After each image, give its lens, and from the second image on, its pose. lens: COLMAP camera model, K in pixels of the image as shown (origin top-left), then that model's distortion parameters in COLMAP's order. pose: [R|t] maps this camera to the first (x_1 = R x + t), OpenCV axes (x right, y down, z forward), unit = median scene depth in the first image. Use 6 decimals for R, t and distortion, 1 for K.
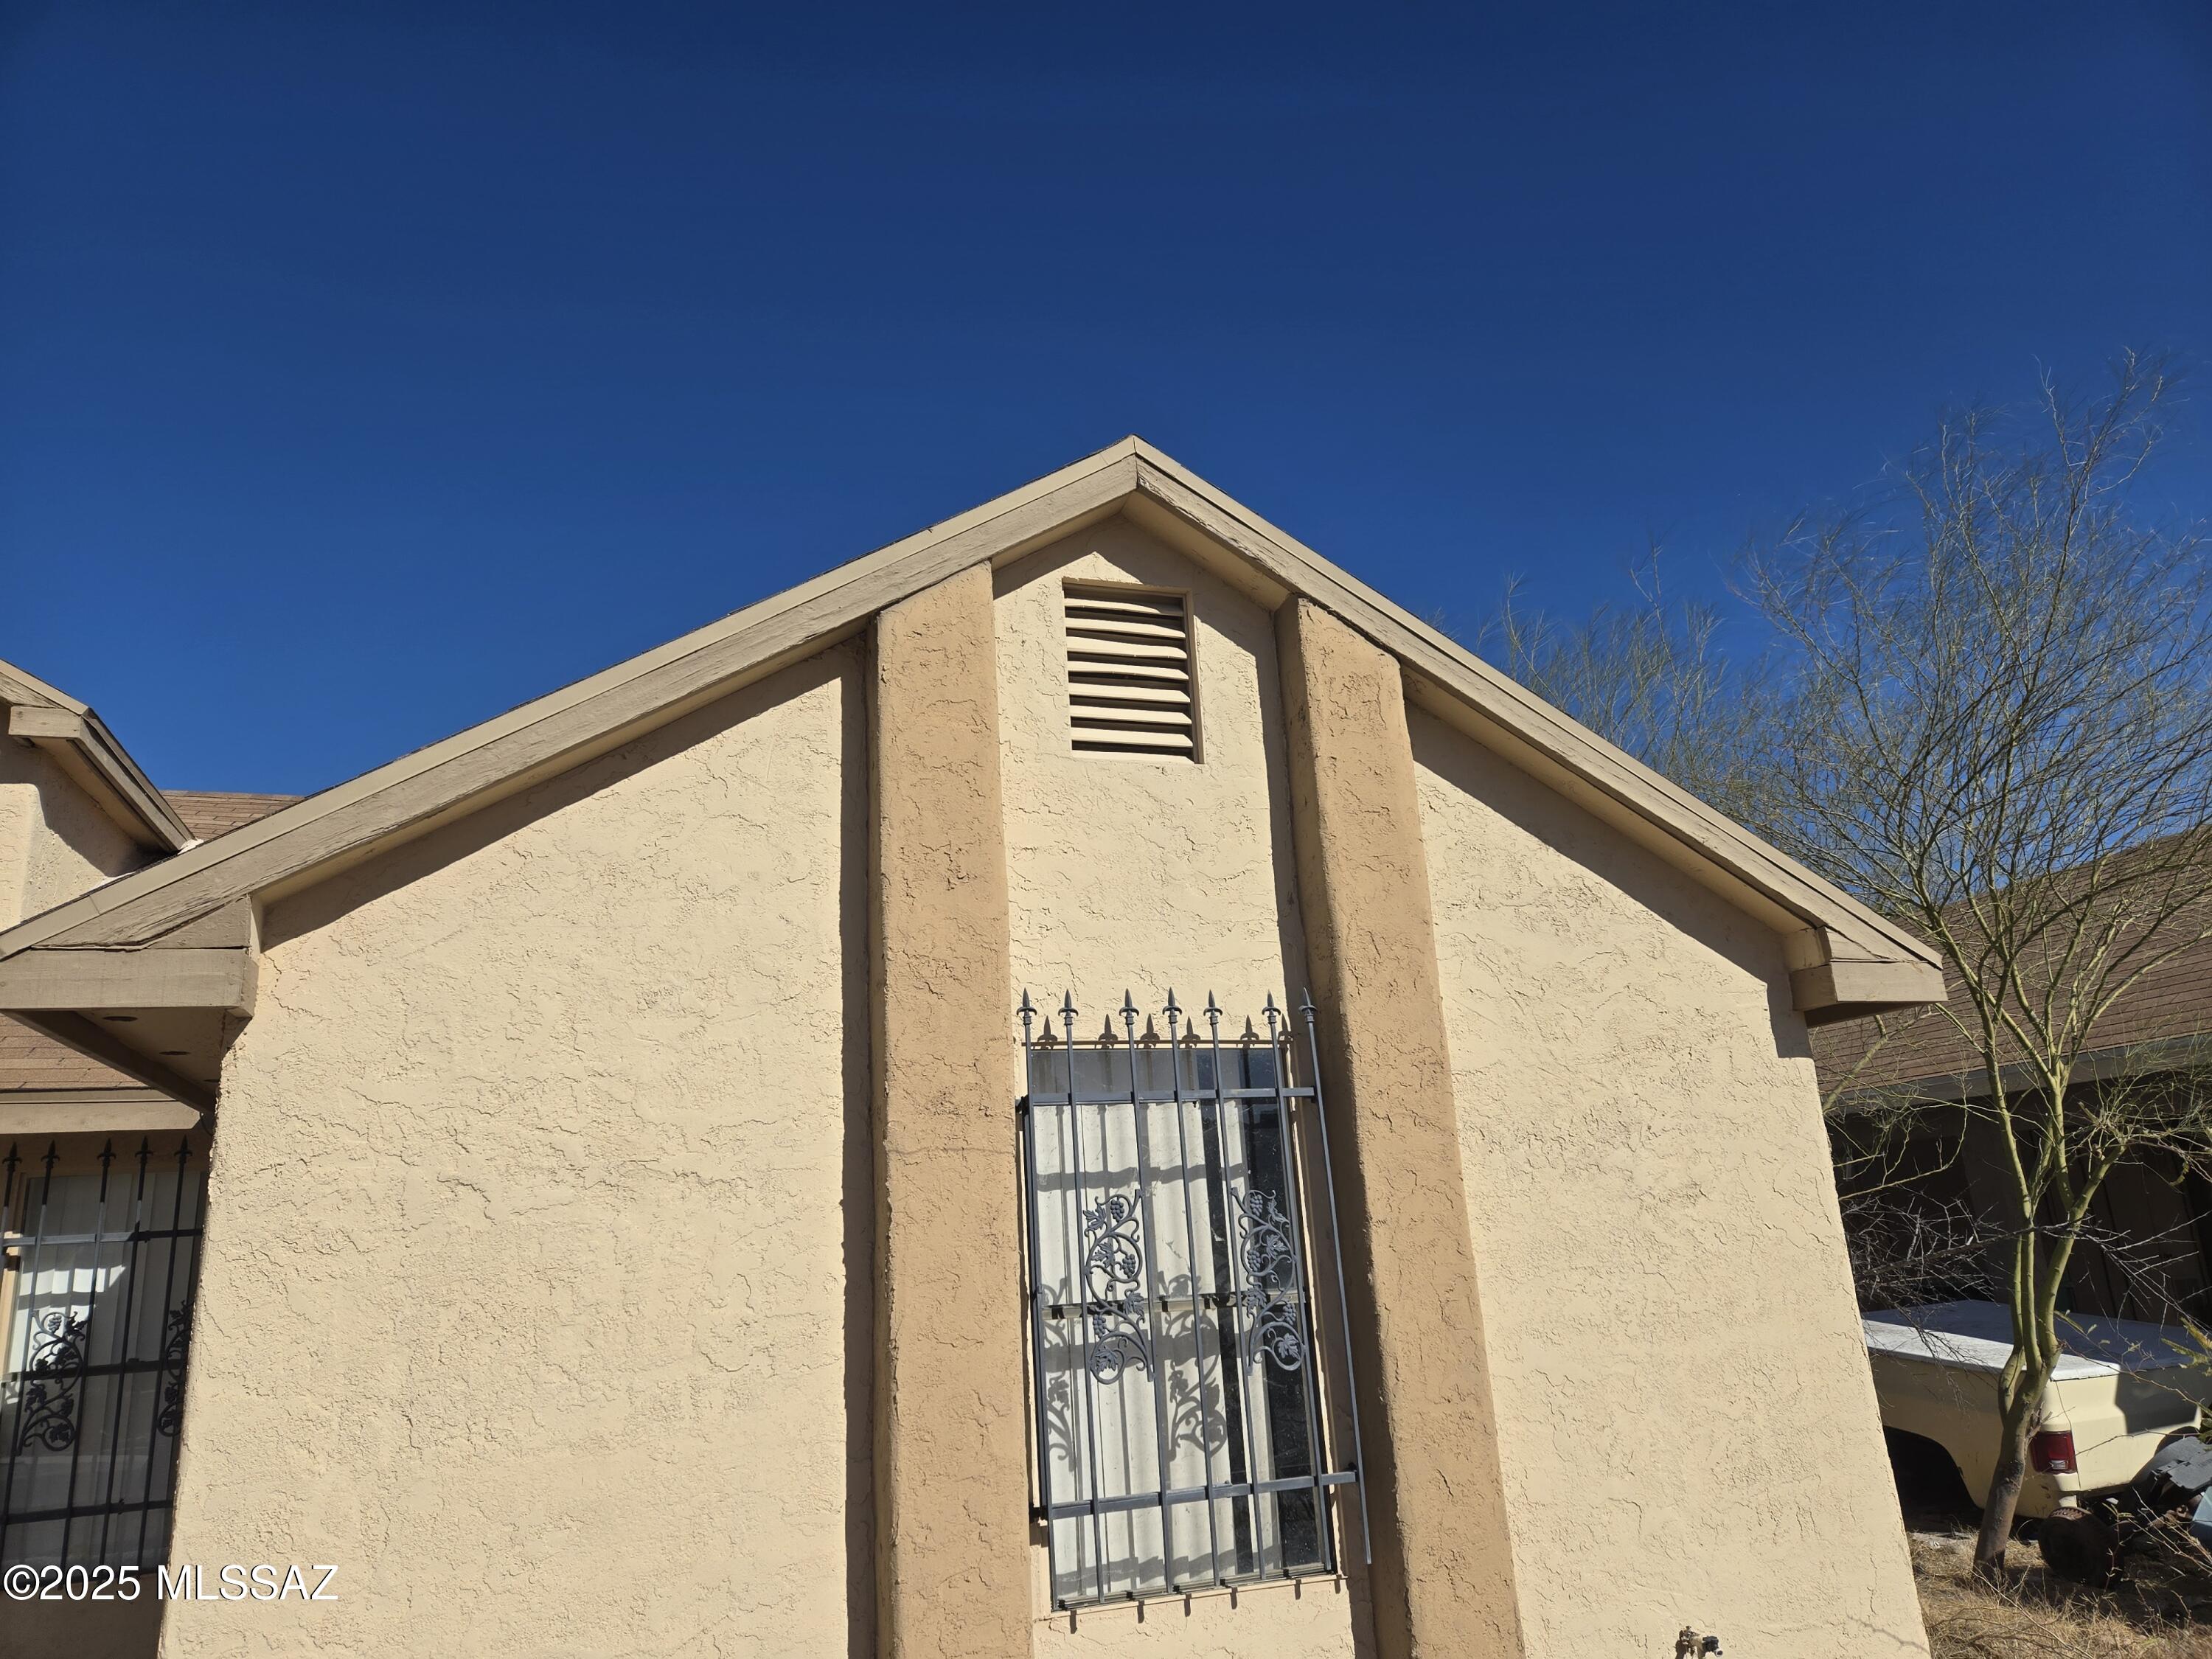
lens RADIAL K [[1473.8, 0, 1067.2], [0, 1473.8, 816.5], [0, 0, 1]] dist [0.085796, -0.092254]
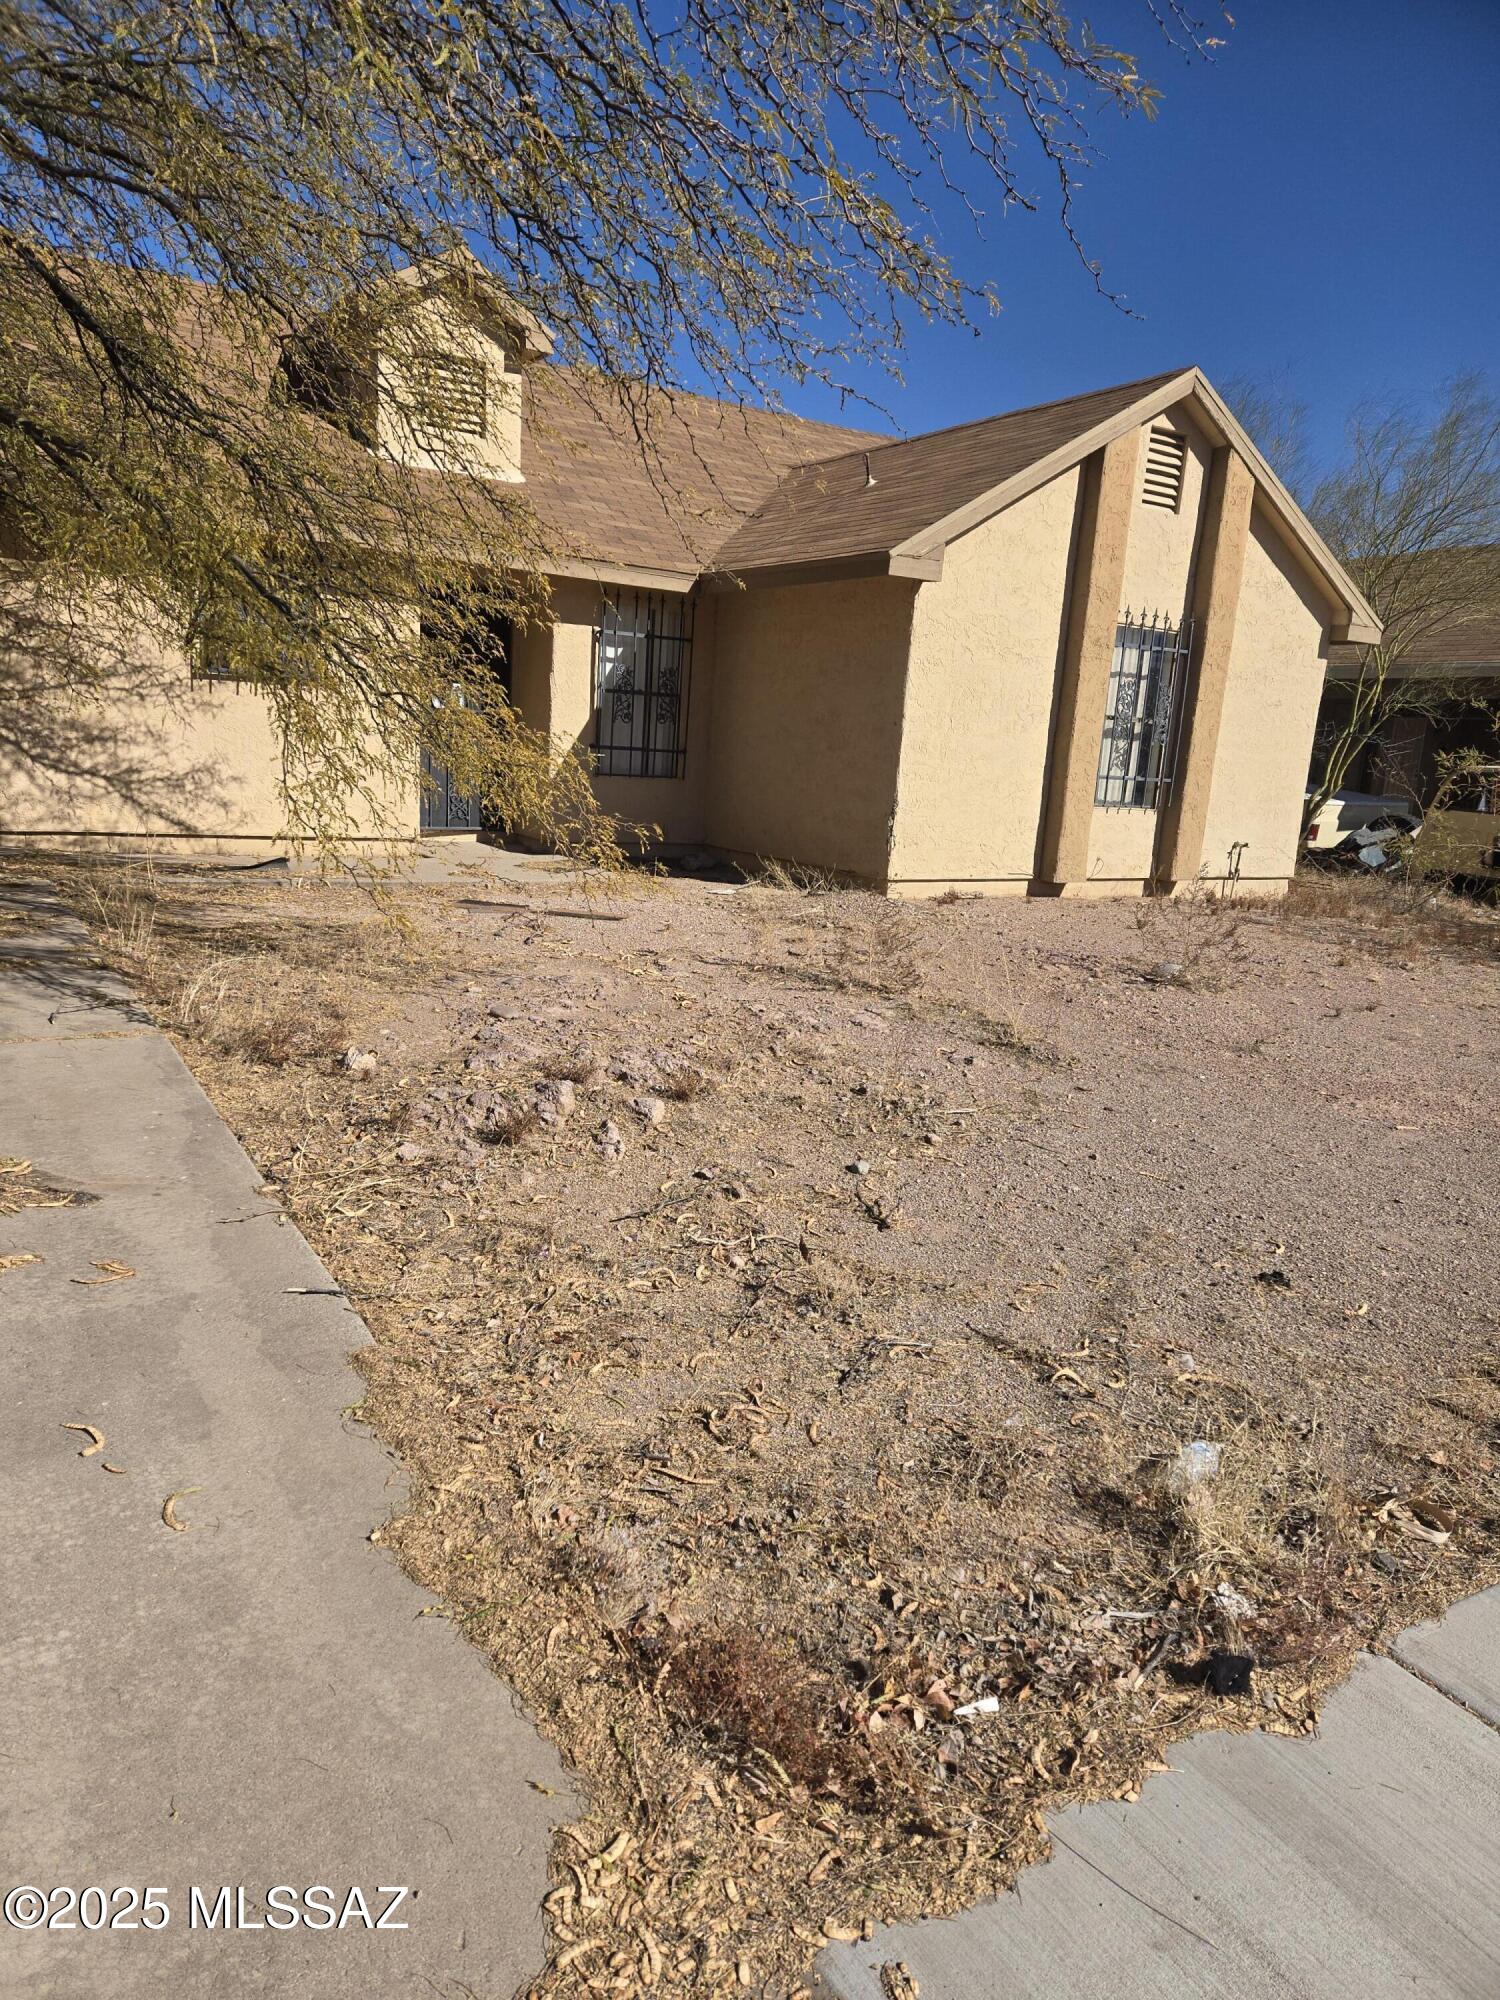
lens RADIAL K [[1332.6, 0, 755.2], [0, 1332.6, 986.0], [0, 0, 1]] dist [0.085796, -0.092254]
pose [[0.961903, 0.074379, 0.263077, -1.143593], [-0.187687, 0.879346, 0.437634, -0.201543], [-0.198785, -0.470338, 0.859806, -1.213220]]
